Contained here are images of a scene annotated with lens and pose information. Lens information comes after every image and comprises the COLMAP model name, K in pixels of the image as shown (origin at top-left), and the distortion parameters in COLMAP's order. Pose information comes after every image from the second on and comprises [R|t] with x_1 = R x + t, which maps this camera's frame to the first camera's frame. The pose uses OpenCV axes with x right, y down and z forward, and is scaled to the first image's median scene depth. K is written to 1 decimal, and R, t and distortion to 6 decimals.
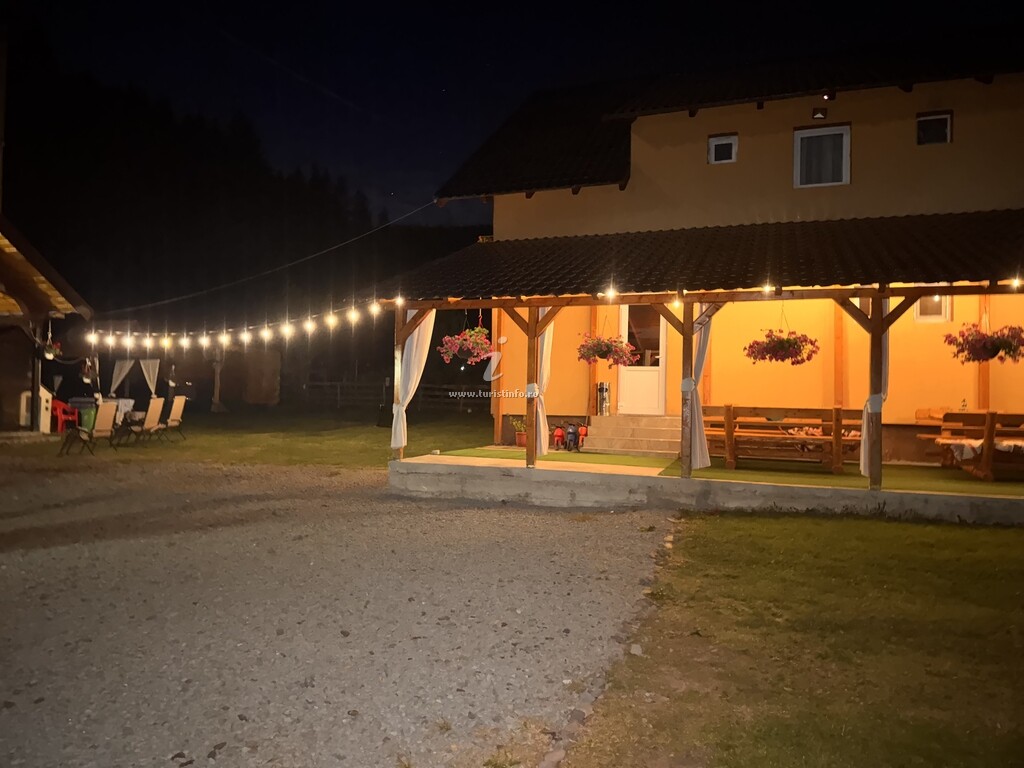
lens RADIAL K [[719.0, 0, 515.8], [0, 719.0, 383.0], [0, 0, 1]] dist [0.047557, -0.053542]
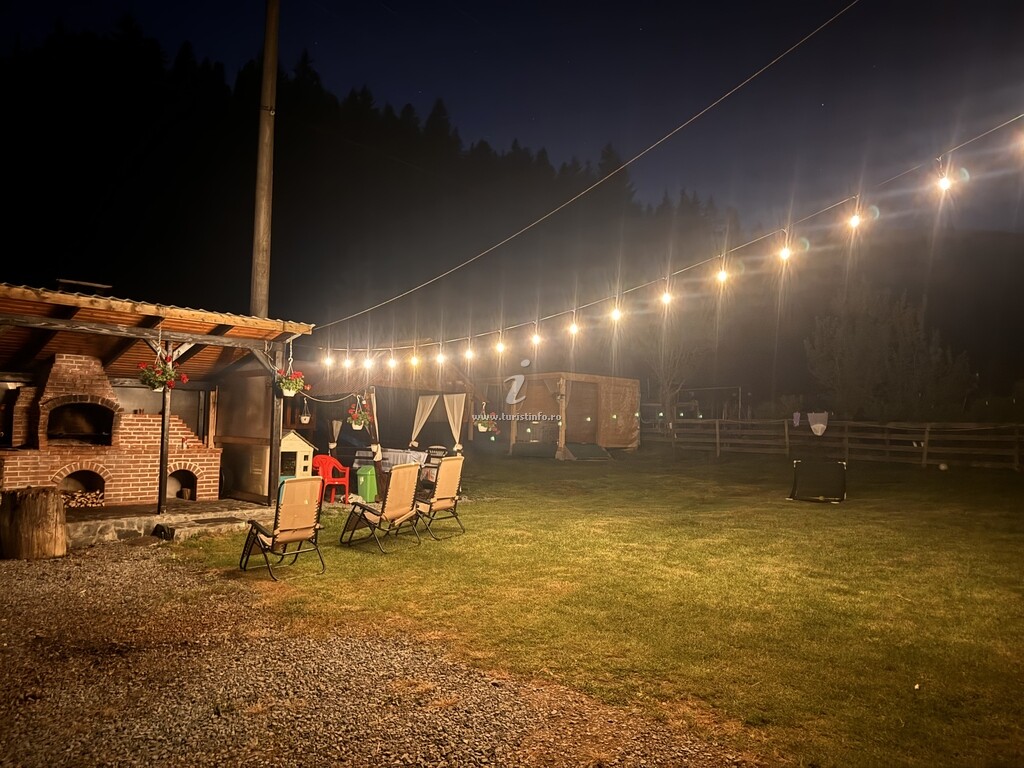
lens RADIAL K [[719.0, 0, 512.8], [0, 719.0, 381.6], [0, 0, 1]] dist [0.047557, -0.053542]
pose [[0.874498, -0.034483, -0.483802, -0.128980], [0.012405, 0.998733, -0.048761, -0.010905], [0.484871, 0.036640, 0.873818, 0.466047]]
